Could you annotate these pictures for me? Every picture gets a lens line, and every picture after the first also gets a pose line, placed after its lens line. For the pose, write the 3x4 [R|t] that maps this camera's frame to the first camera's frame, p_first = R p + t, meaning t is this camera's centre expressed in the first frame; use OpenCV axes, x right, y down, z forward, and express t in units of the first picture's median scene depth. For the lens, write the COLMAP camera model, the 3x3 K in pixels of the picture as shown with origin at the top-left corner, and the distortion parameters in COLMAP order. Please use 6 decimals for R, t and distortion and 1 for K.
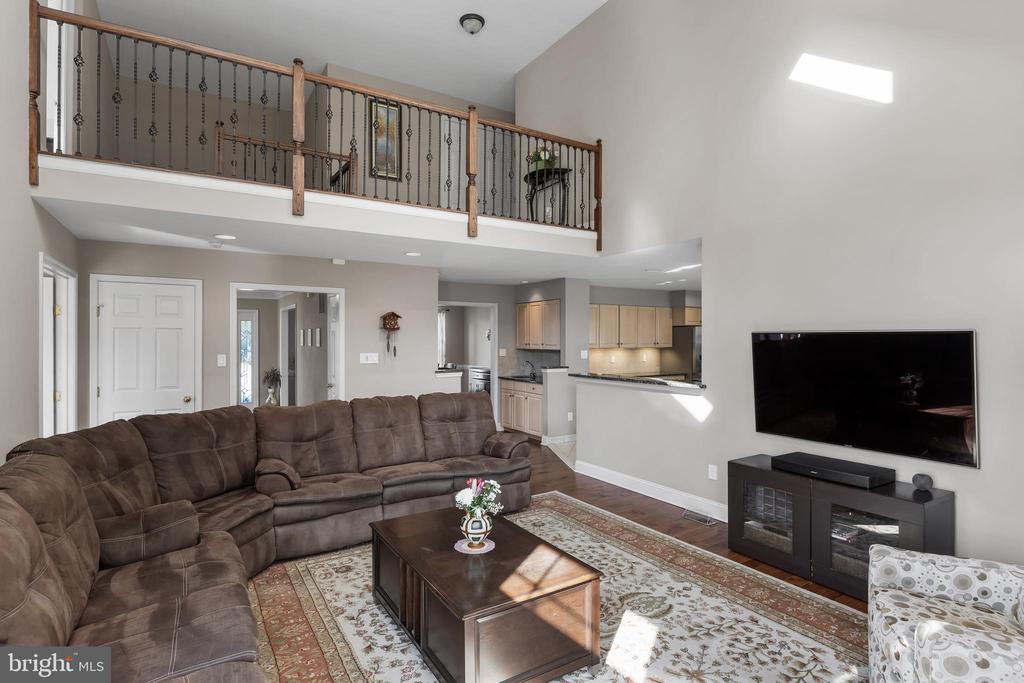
lens RADIAL K [[526.5, 0, 512.9], [0, 526.5, 344.2], [0, 0, 1]] dist [-0.027311, -0.001266]
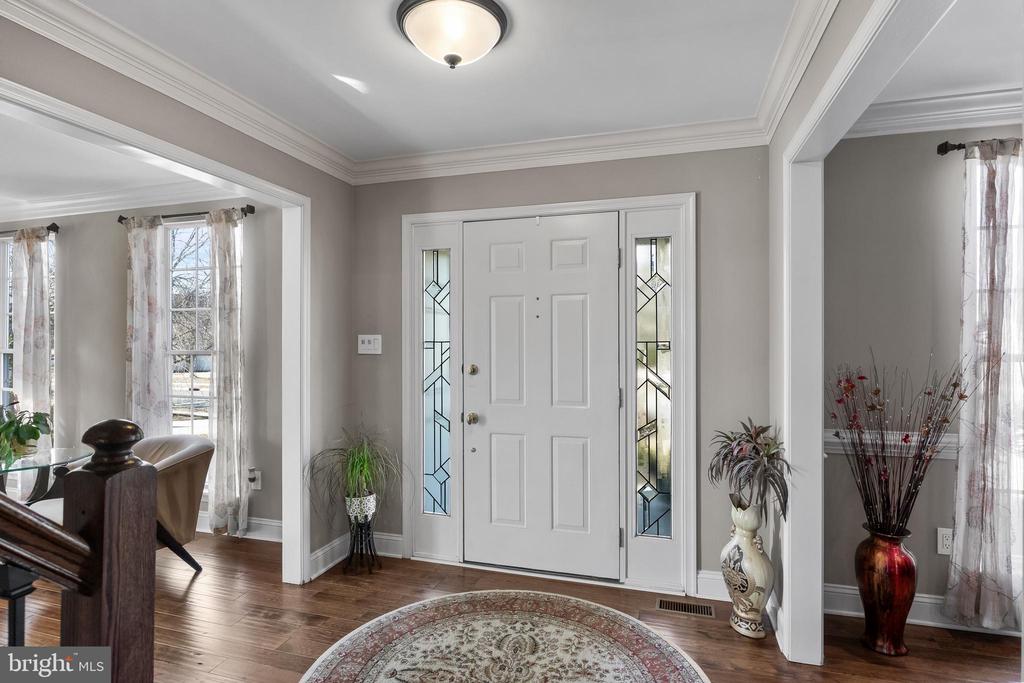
lens RADIAL K [[526.5, 0, 511.5], [0, 526.5, 336.3], [0, 0, 1]] dist [-0.027311, -0.001266]
pose [[0.660465, 0.007474, -0.750820, -0.353637], [-0.004097, 0.999971, 0.006351, 0.004971], [0.750846, -0.001118, 0.660477, 0.763253]]
